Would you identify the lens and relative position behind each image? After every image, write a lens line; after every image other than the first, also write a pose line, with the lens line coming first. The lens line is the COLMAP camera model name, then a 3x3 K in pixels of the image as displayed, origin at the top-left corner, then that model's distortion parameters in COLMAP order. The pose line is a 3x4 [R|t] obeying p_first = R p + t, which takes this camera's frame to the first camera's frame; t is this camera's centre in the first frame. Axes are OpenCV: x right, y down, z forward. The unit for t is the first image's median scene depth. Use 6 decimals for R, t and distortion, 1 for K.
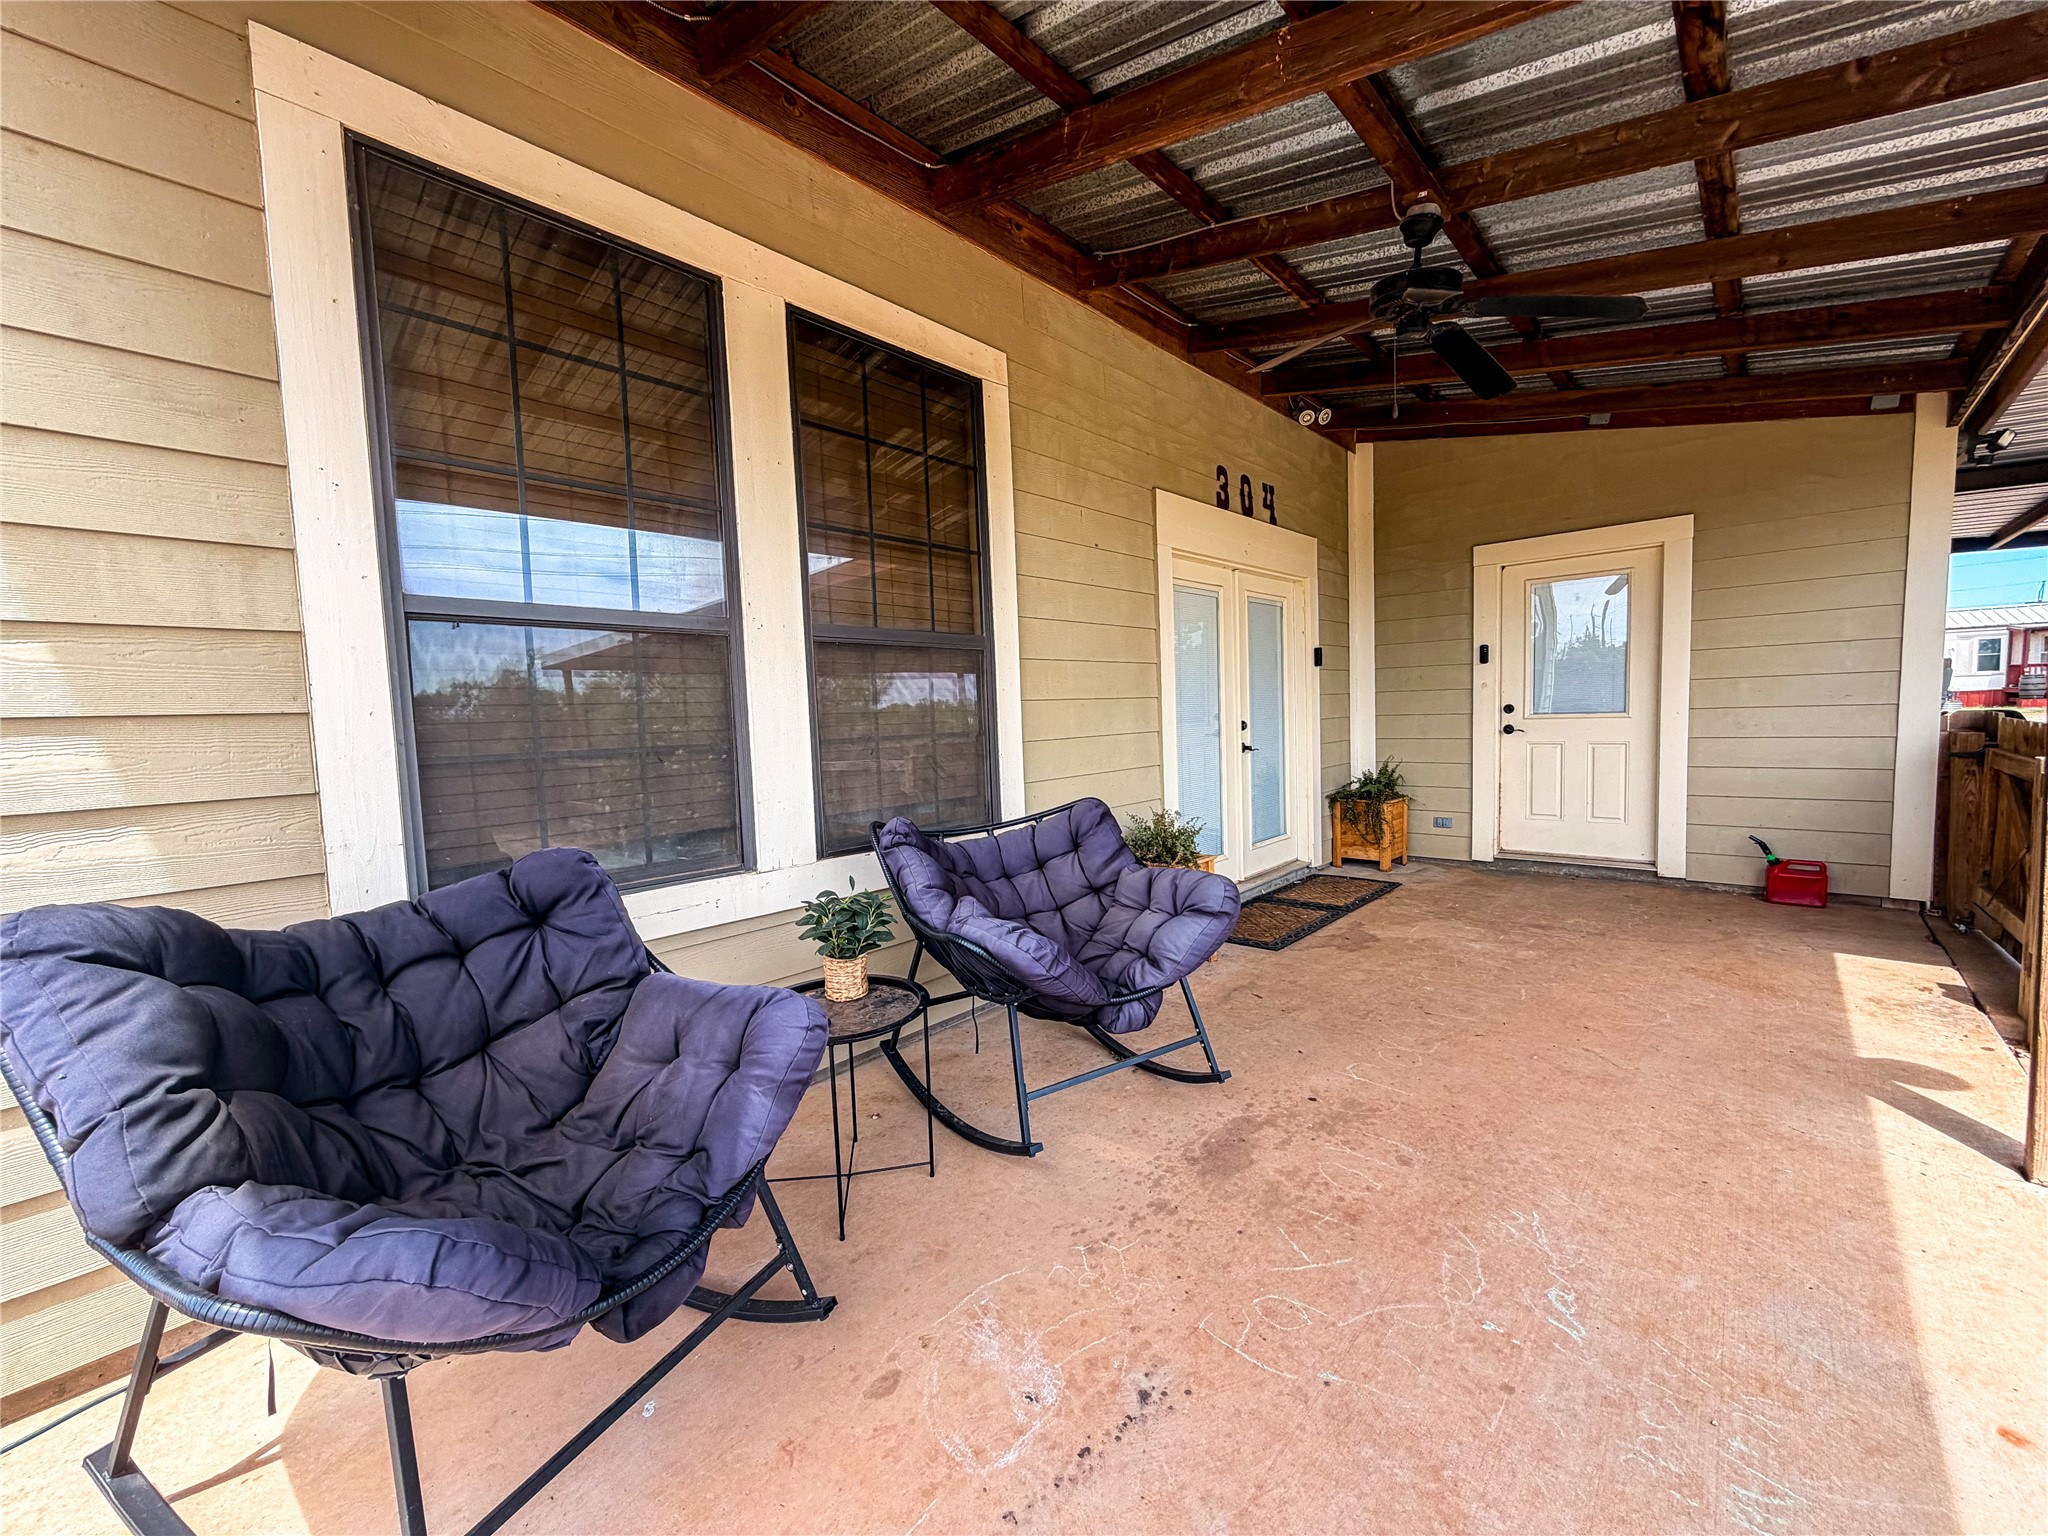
lens RADIAL K [[830.1, 0, 1019.7], [0, 830.1, 769.0], [0, 0, 1]] dist [0.000276, -0.000544]
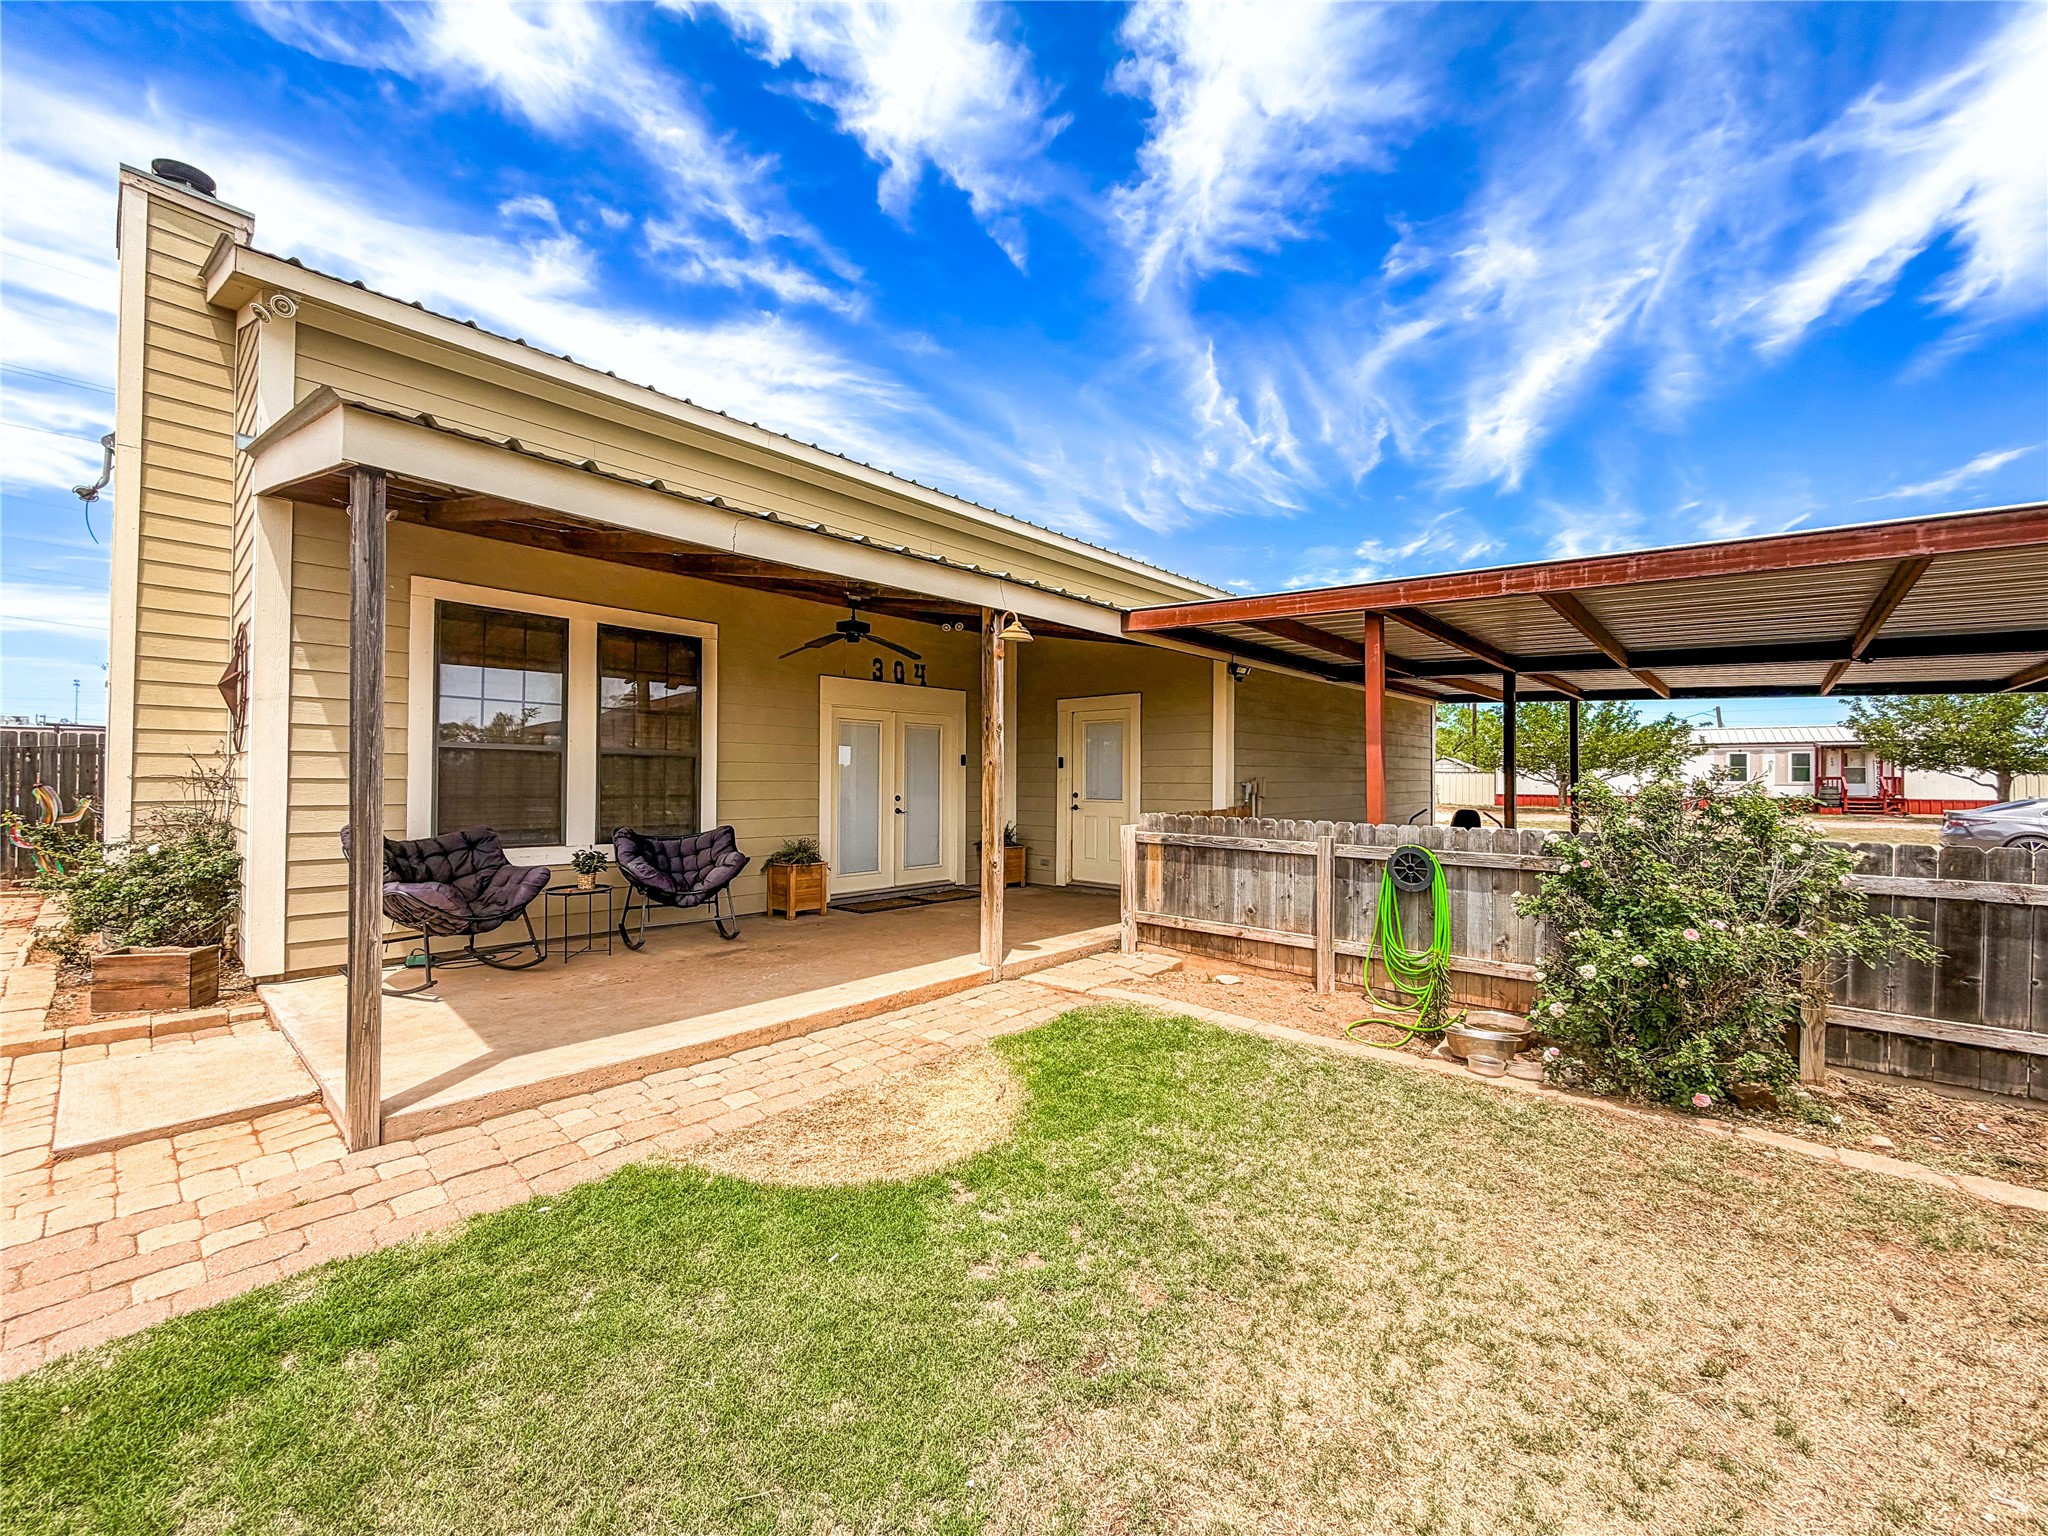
lens RADIAL K [[830.1, 0, 1019.7], [0, 830.1, 769.0], [0, 0, 1]] dist [0.000276, -0.000544]
pose [[0.999197, 0.039899, 0.003575, 0.790560], [-0.039450, 0.995586, -0.085165, 0.038412], [-0.006957, 0.084956, 0.996360, -1.168600]]
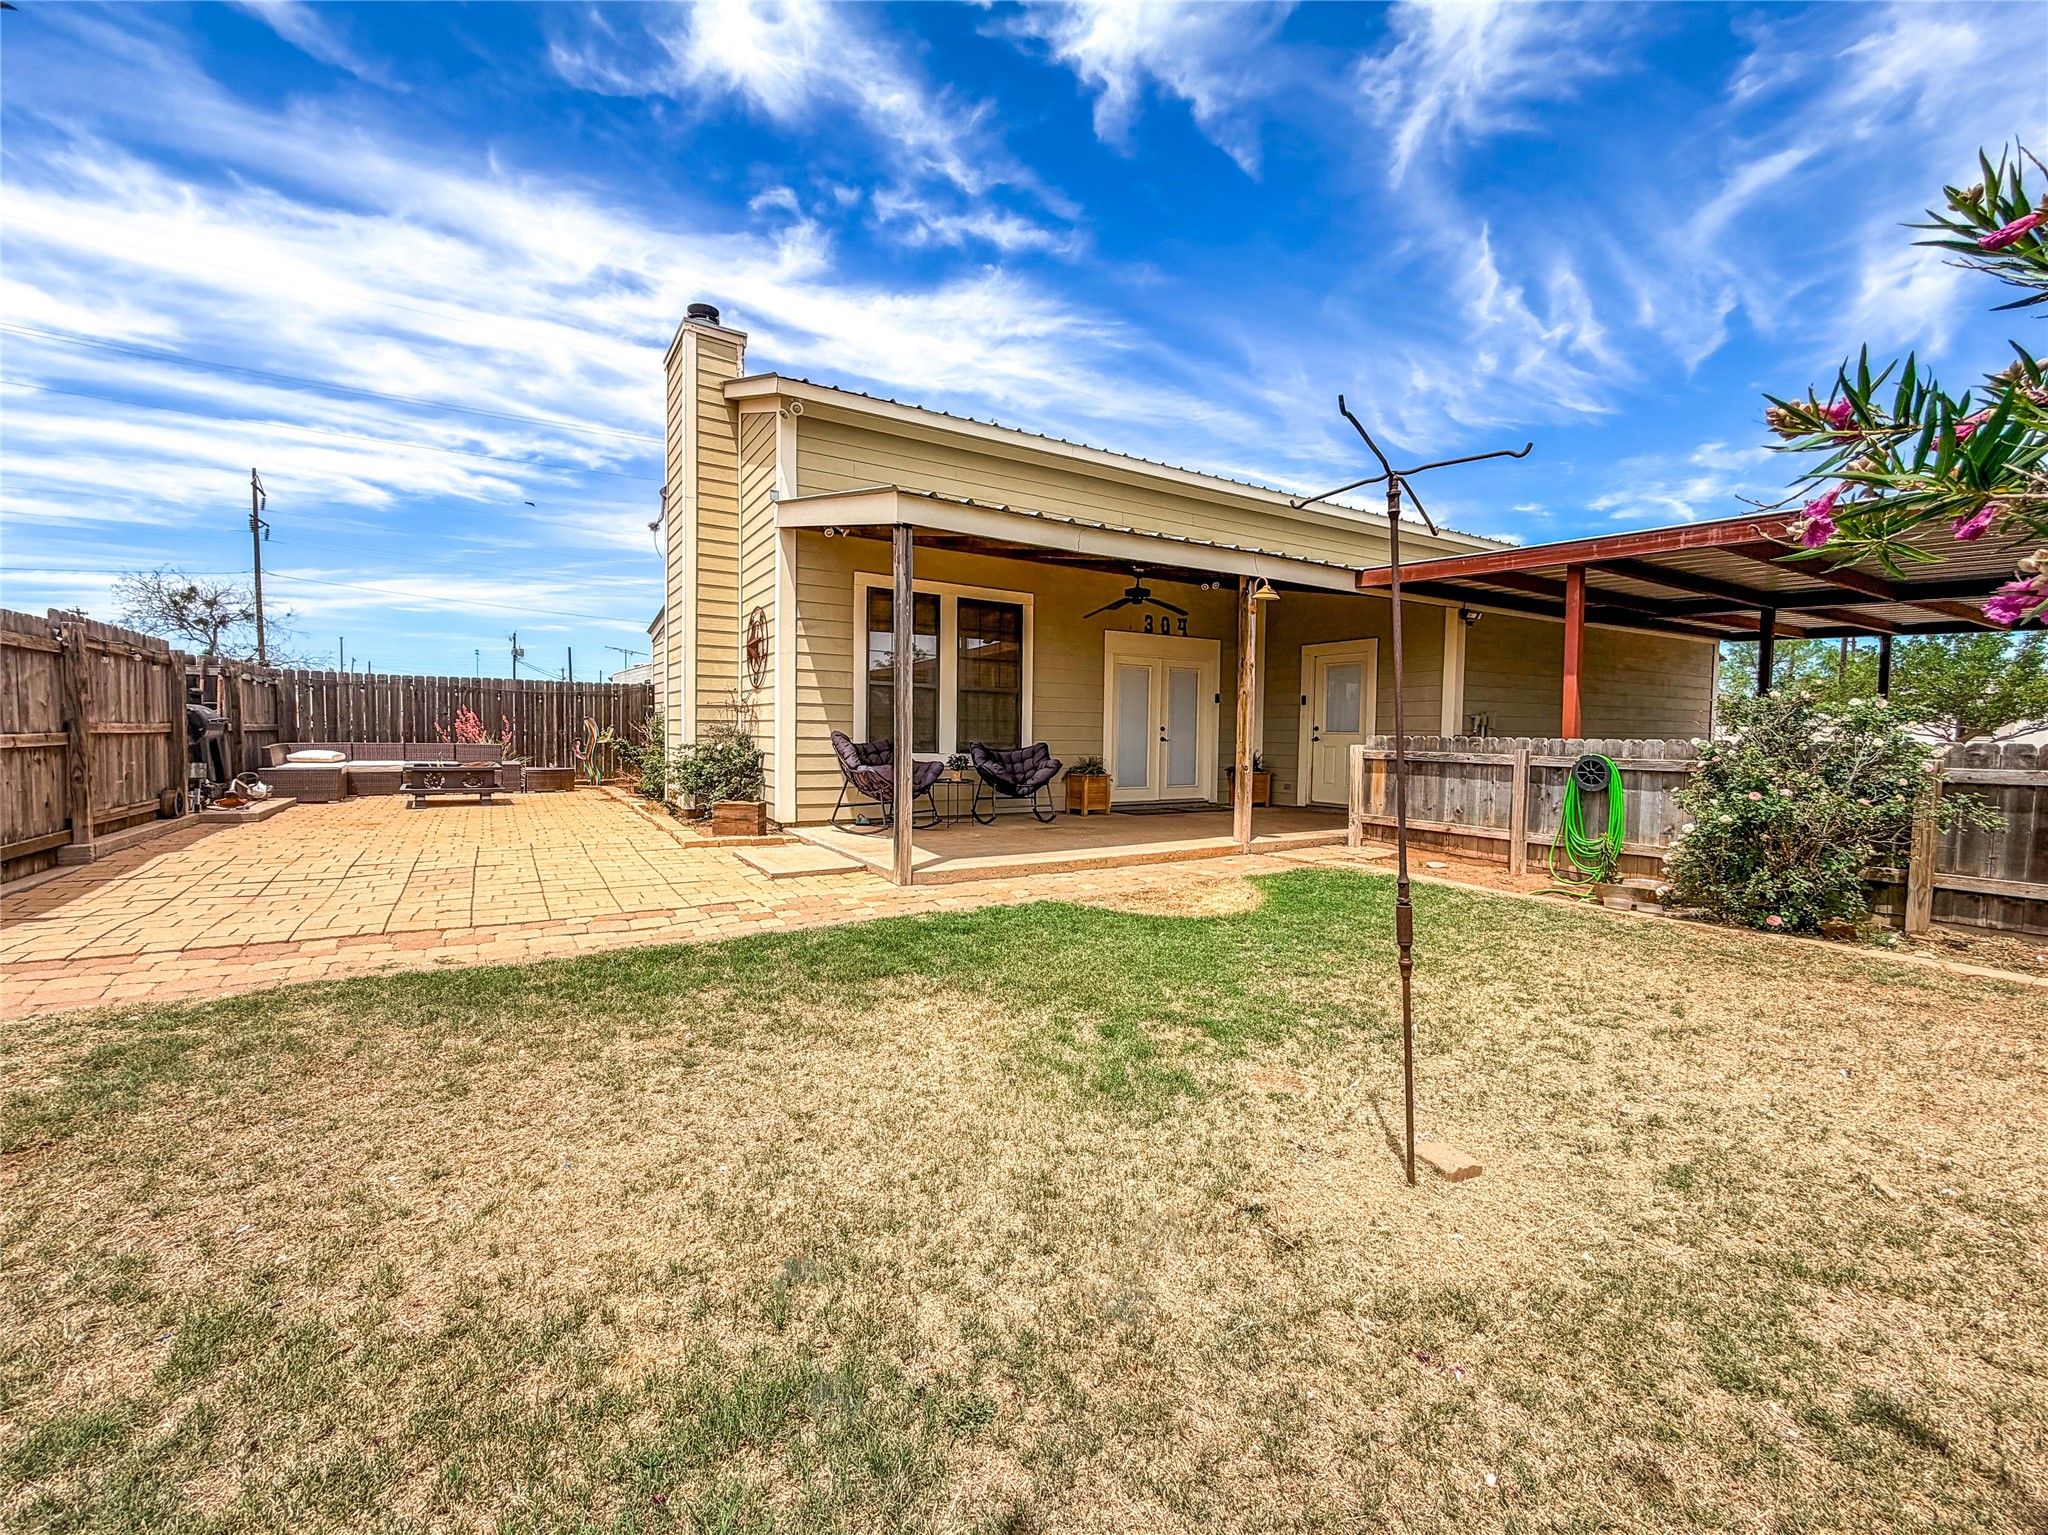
lens RADIAL K [[841.2, 0, 1016.9], [0, 841.2, 767.8], [0, 0, 1]] dist [-0.000243, -0.000138]
pose [[0.959065, 0.058840, -0.277007, 0.789916], [-0.066377, 0.997634, -0.017904, 0.174170], [0.275298, 0.035558, 0.960701, -1.863872]]
